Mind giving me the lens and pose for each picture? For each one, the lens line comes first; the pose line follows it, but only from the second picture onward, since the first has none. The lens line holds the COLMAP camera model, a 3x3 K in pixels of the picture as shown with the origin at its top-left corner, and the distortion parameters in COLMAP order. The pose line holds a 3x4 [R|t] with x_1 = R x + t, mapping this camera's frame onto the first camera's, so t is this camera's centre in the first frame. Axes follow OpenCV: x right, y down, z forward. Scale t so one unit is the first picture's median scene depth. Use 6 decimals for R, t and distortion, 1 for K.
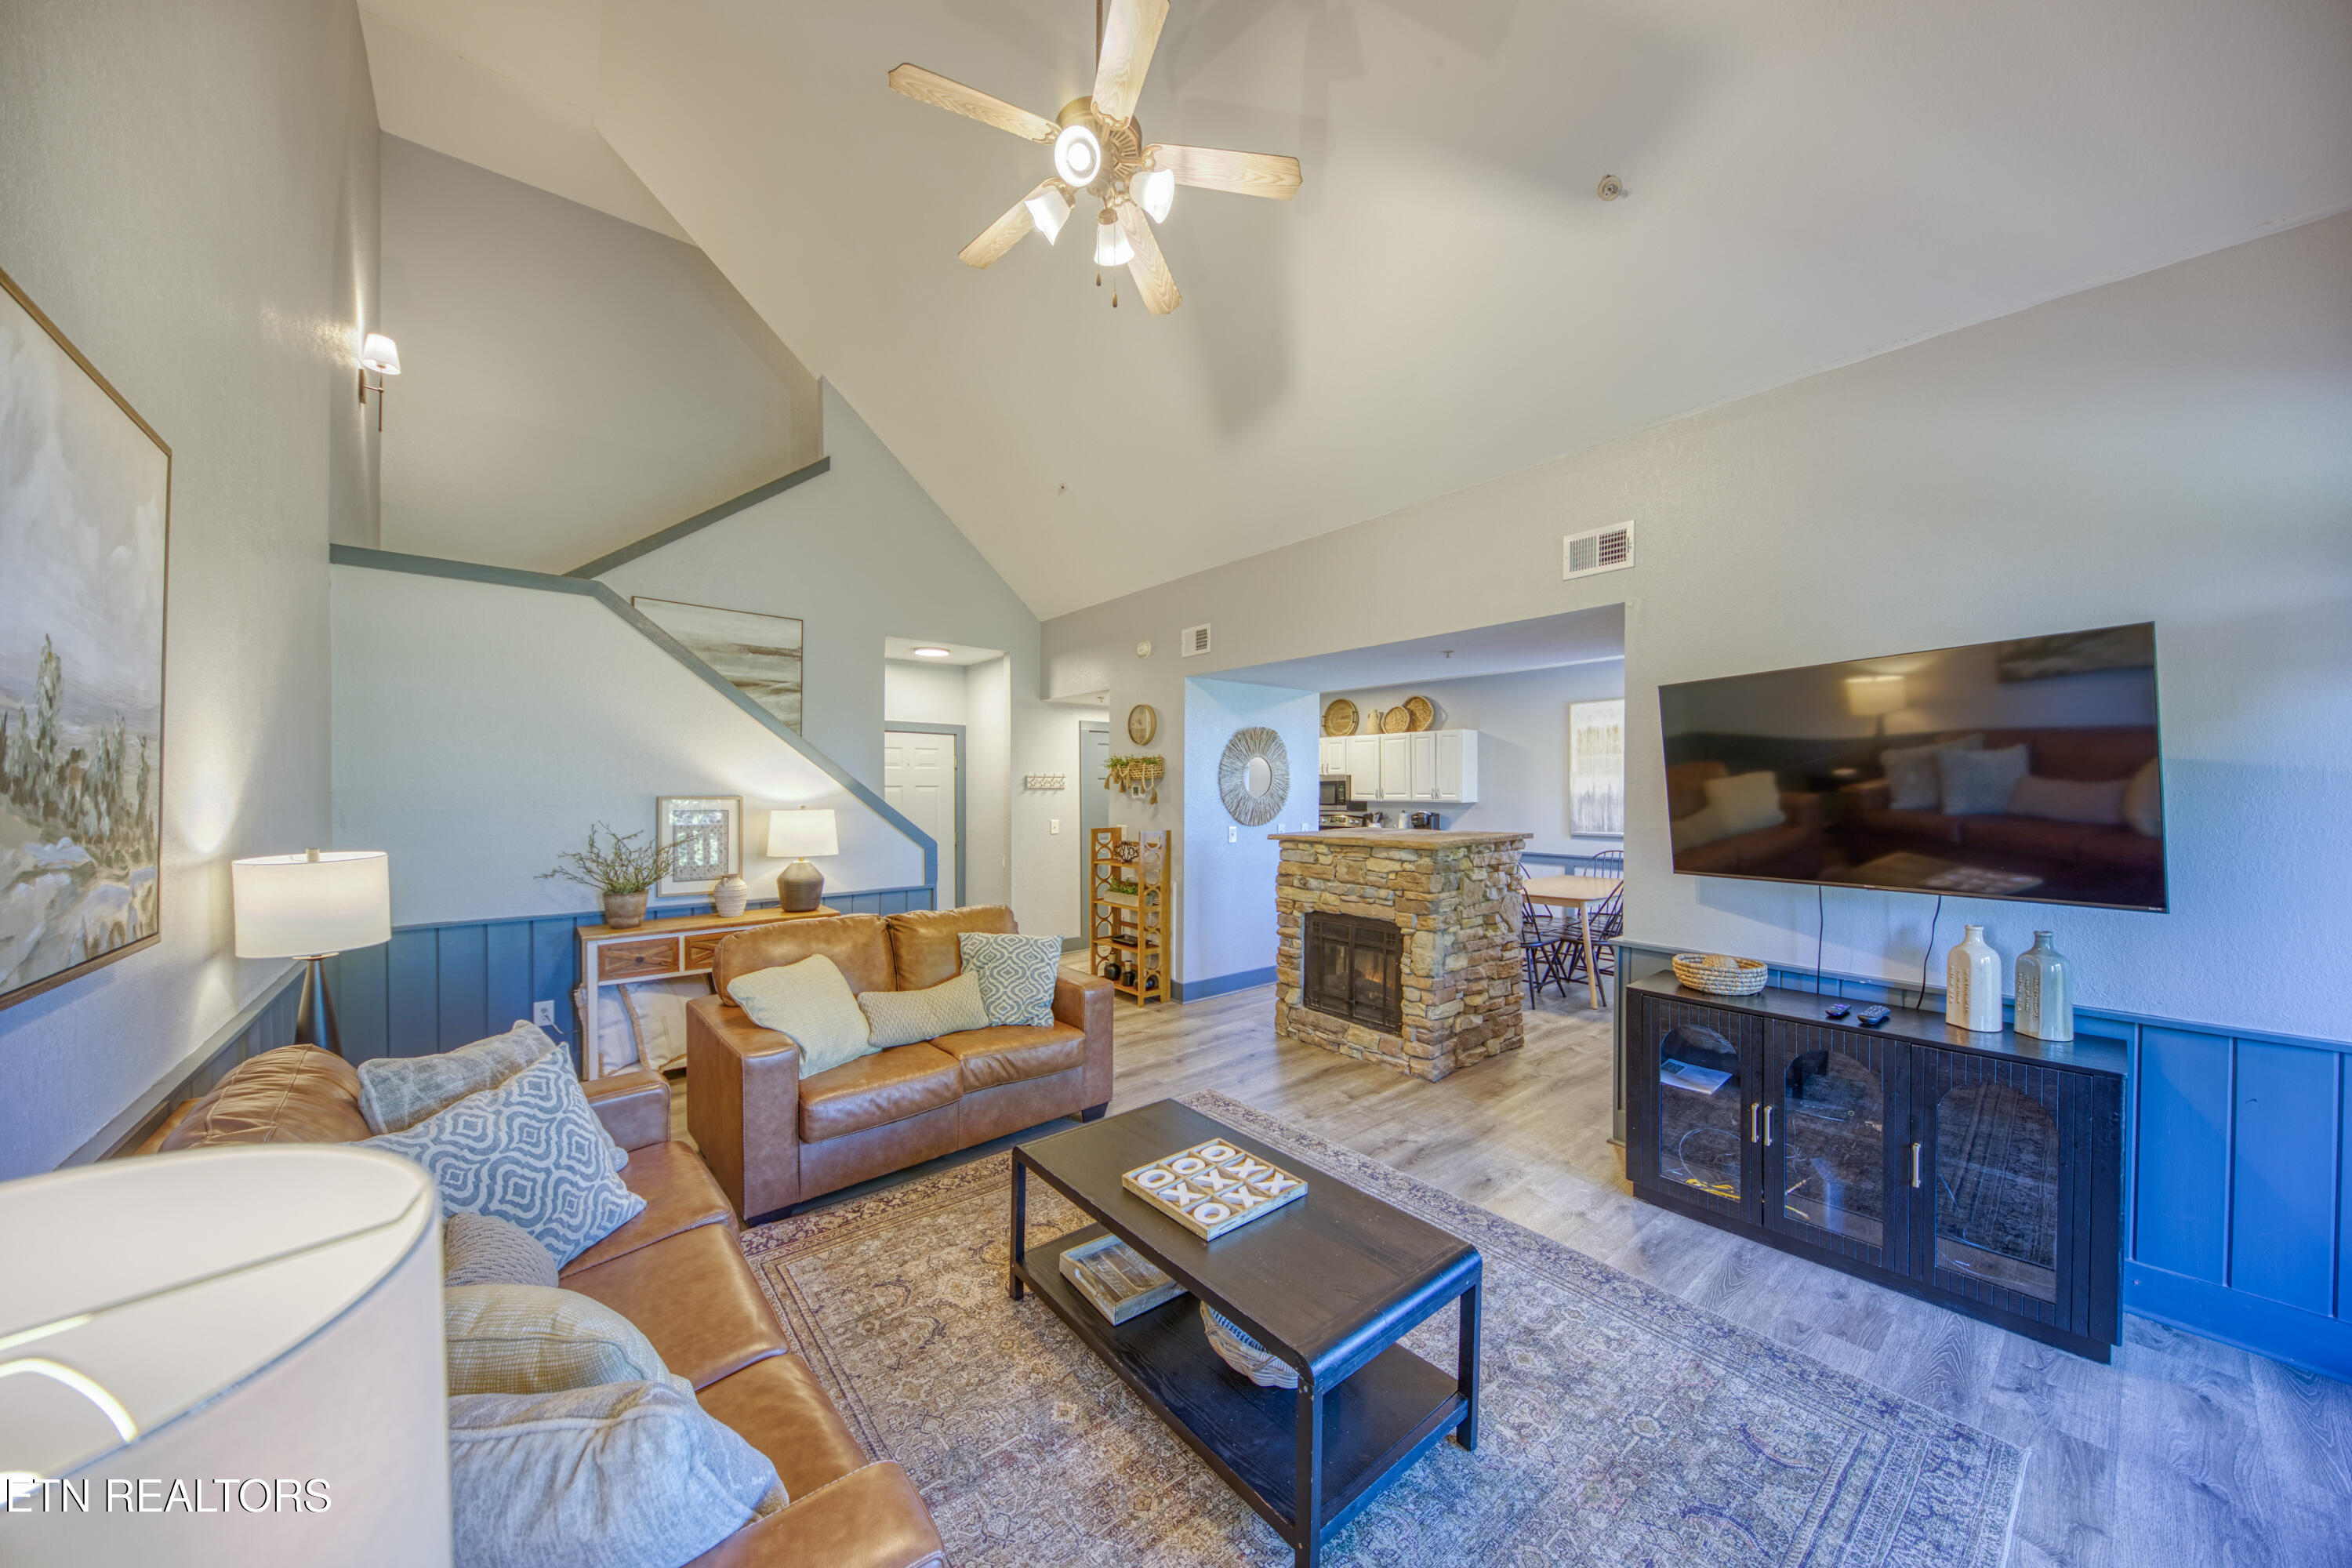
lens RADIAL K [[823.1, 0, 1200.7], [0, 823.1, 786.1], [0, 0, 1]] dist [0.000597, -0.000004]
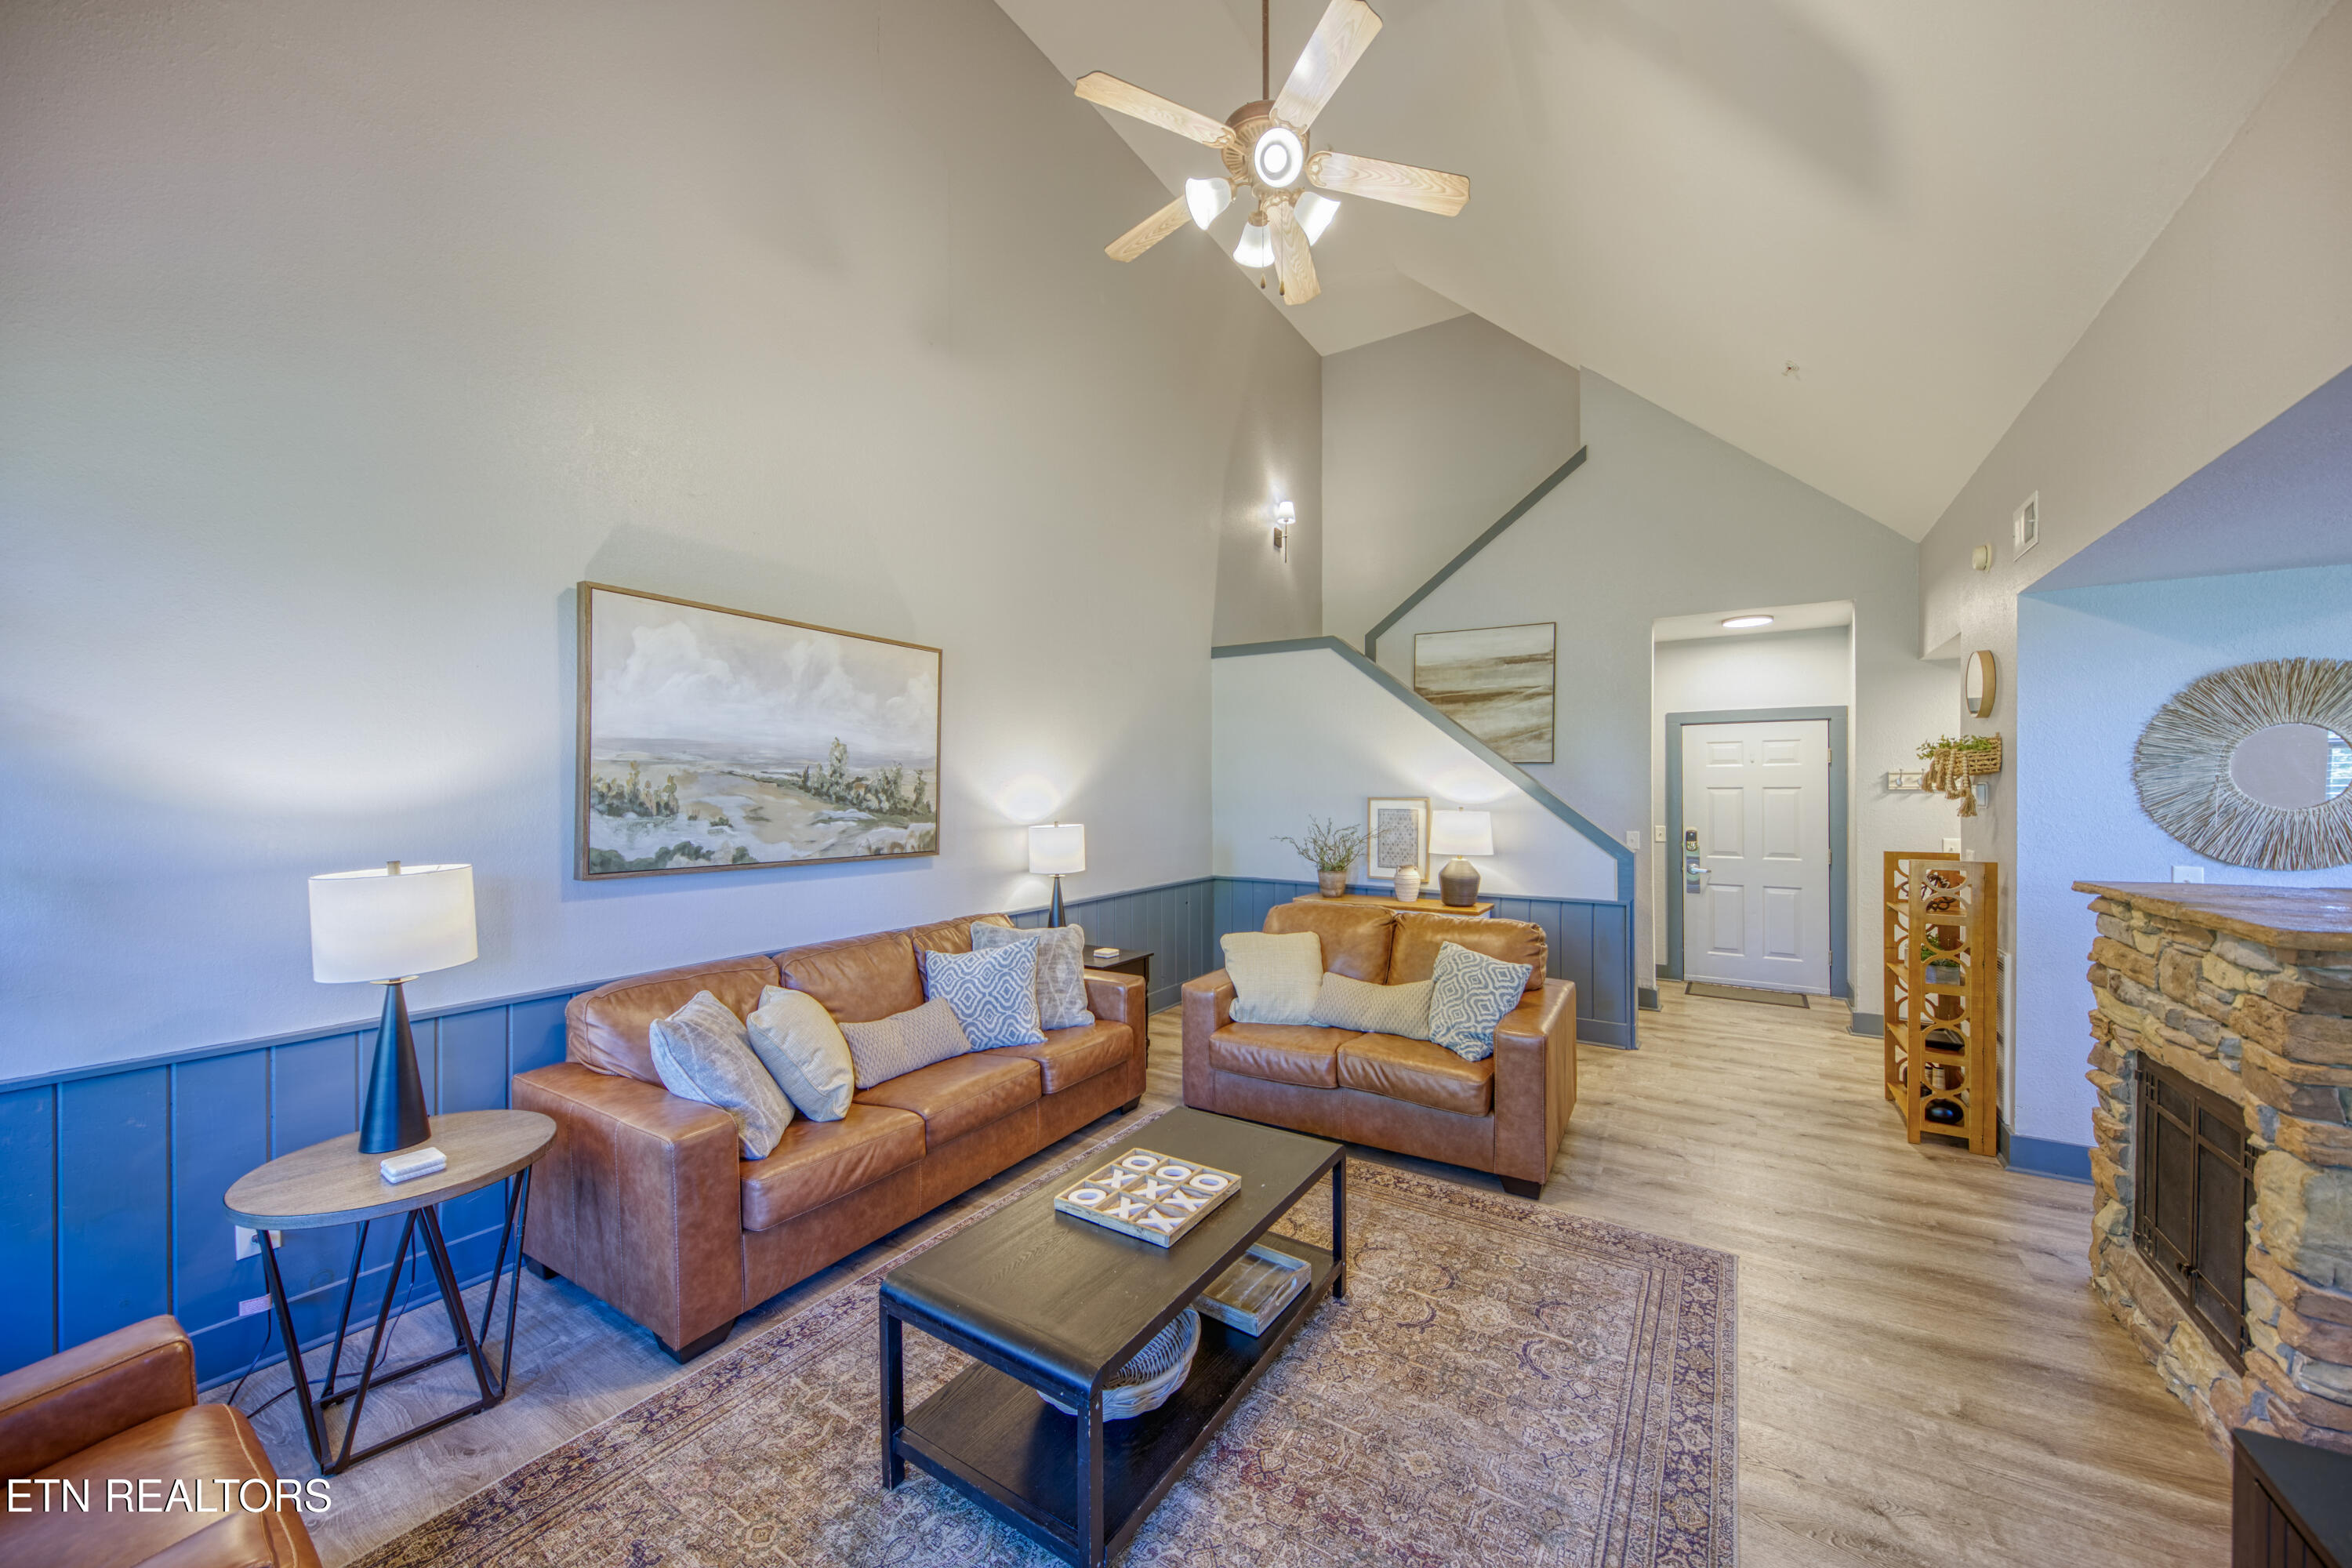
lens RADIAL K [[840.5, 0, 1176.0], [0, 840.5, 784.0], [0, 0, 1]] dist [0.000527, -0.000041]
pose [[0.283014, -0.007969, -0.959083, 0.461979], [0.001983, 0.999968, -0.007723, 0.001816], [0.959114, 0.000284, 0.283021, 0.347562]]
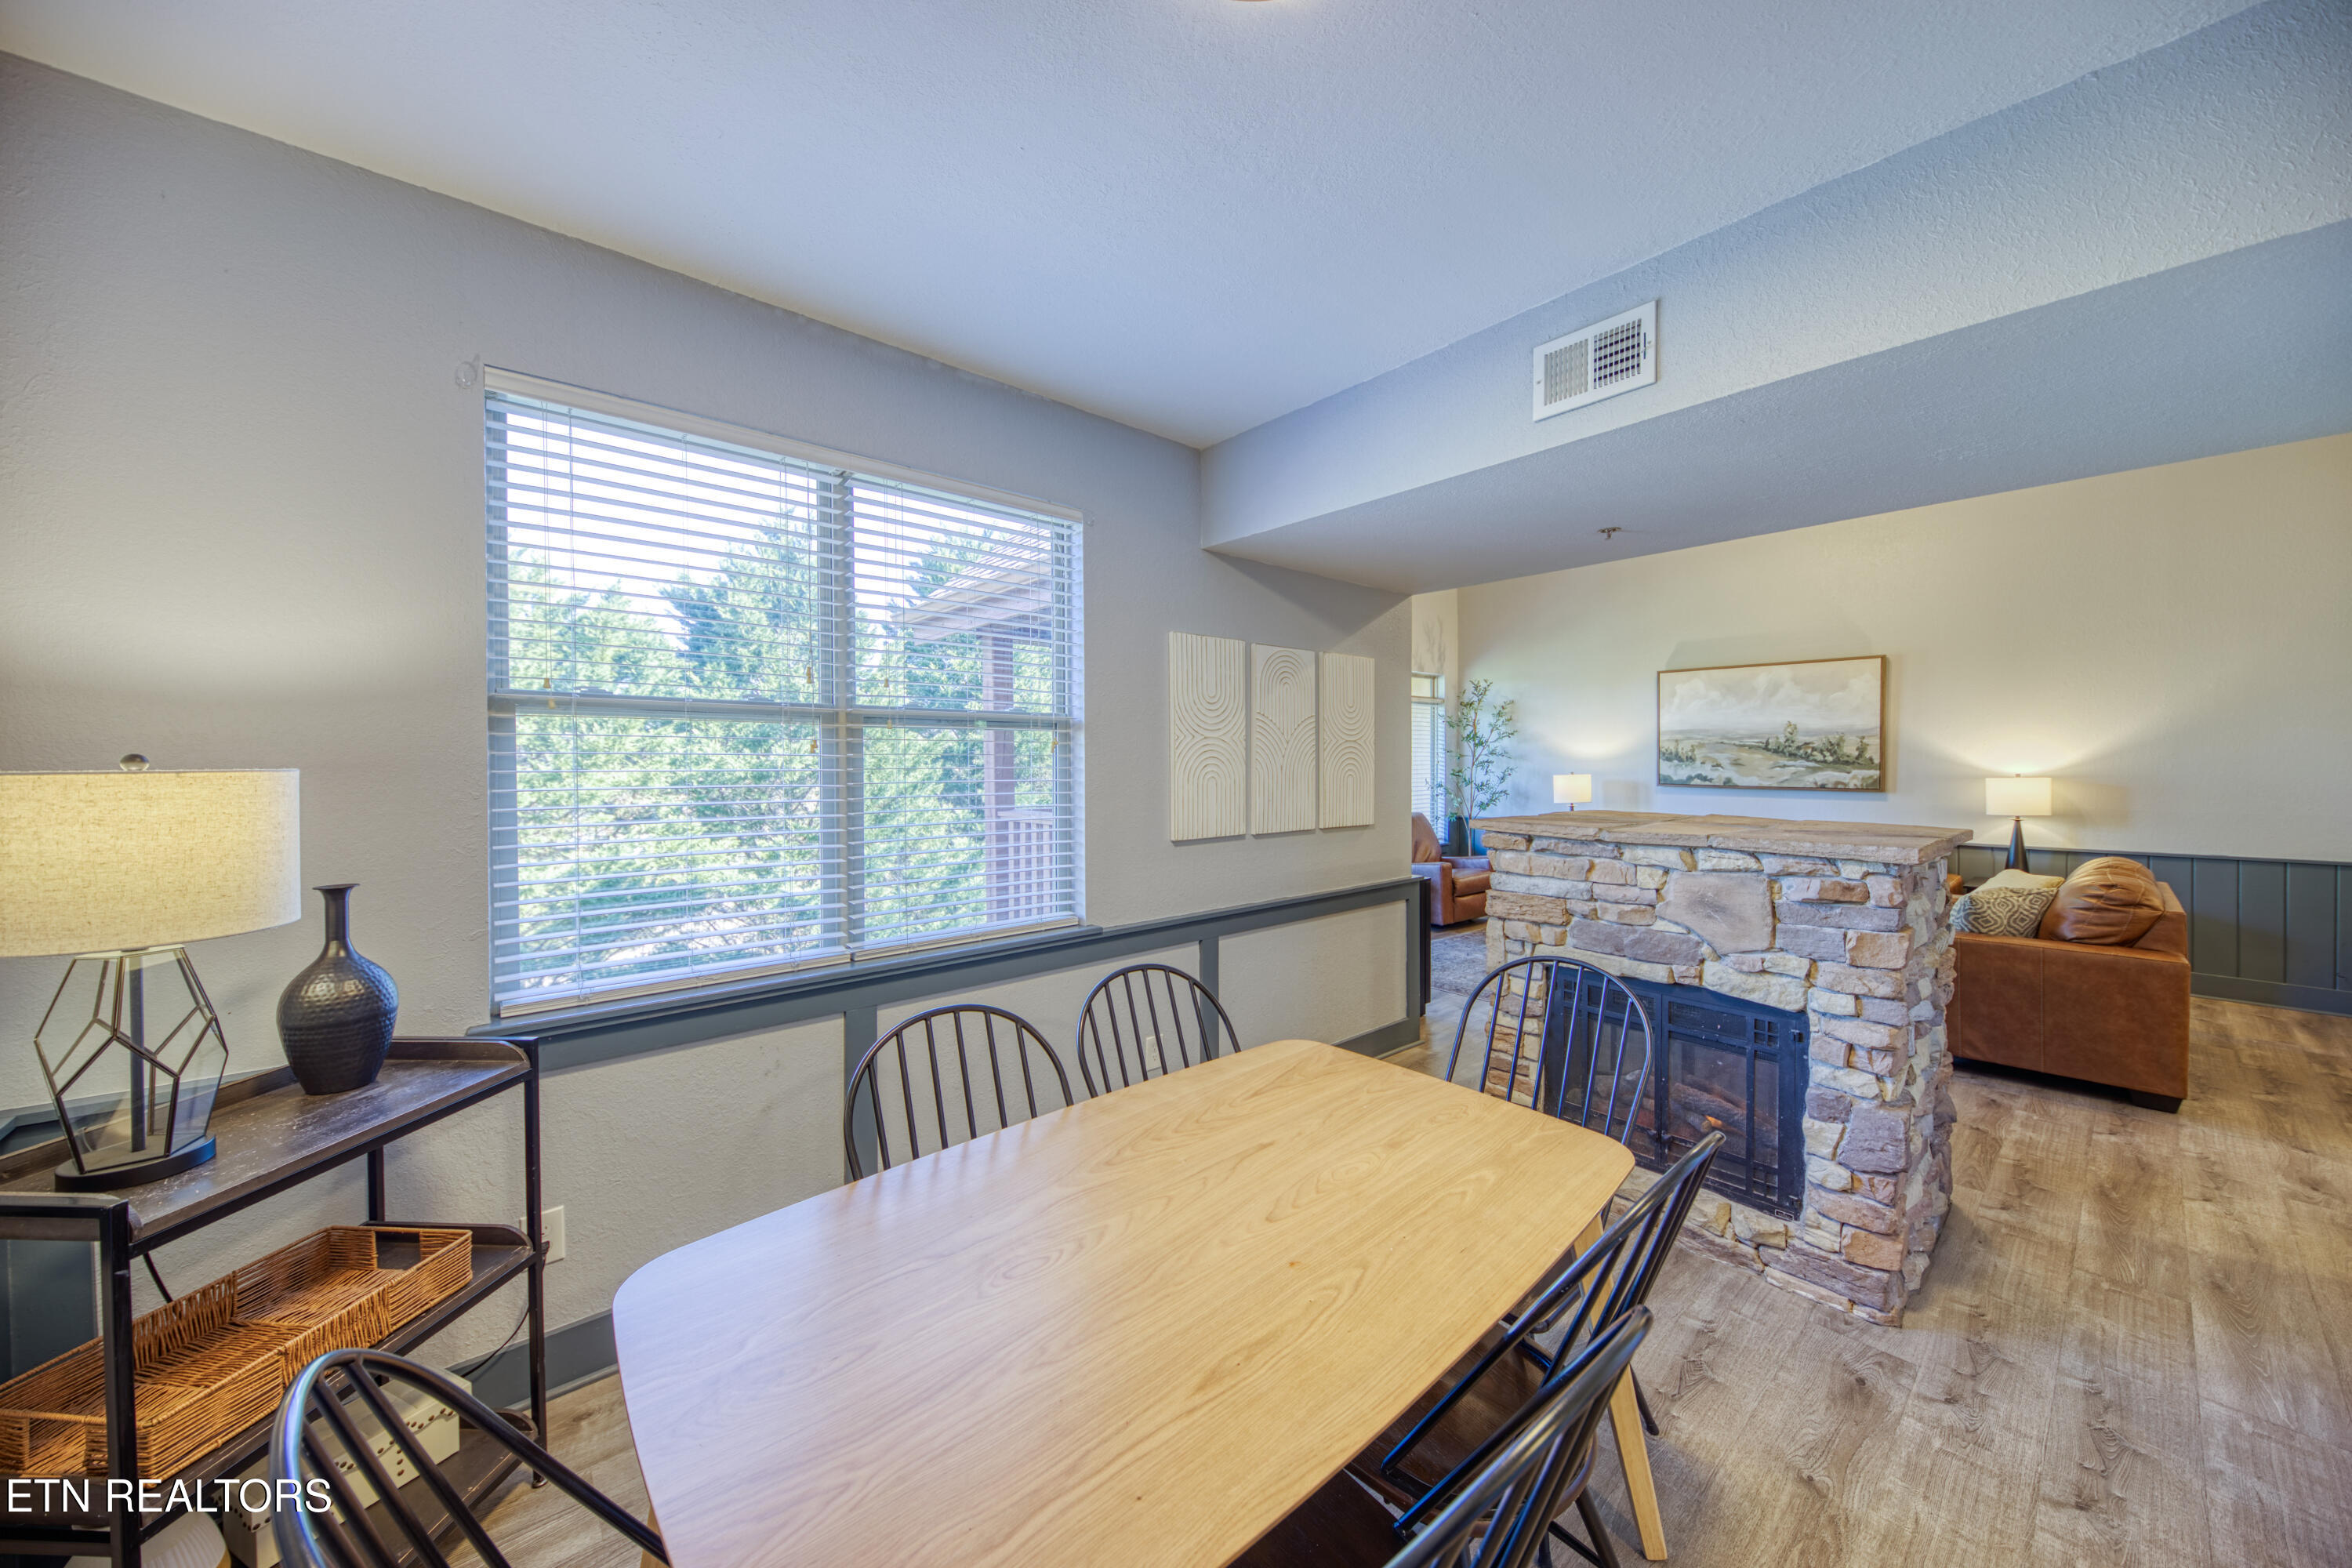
lens RADIAL K [[821.8, 0, 1172.7], [0, 821.8, 774.7], [0, 0, 1]] dist [0.000928, 0.000031]
pose [[-0.999655, 0.006173, 0.025547, 0.632870], [0.006633, 0.999816, 0.017990, 0.010883], [-0.025431, 0.018153, -0.999512, 1.688971]]
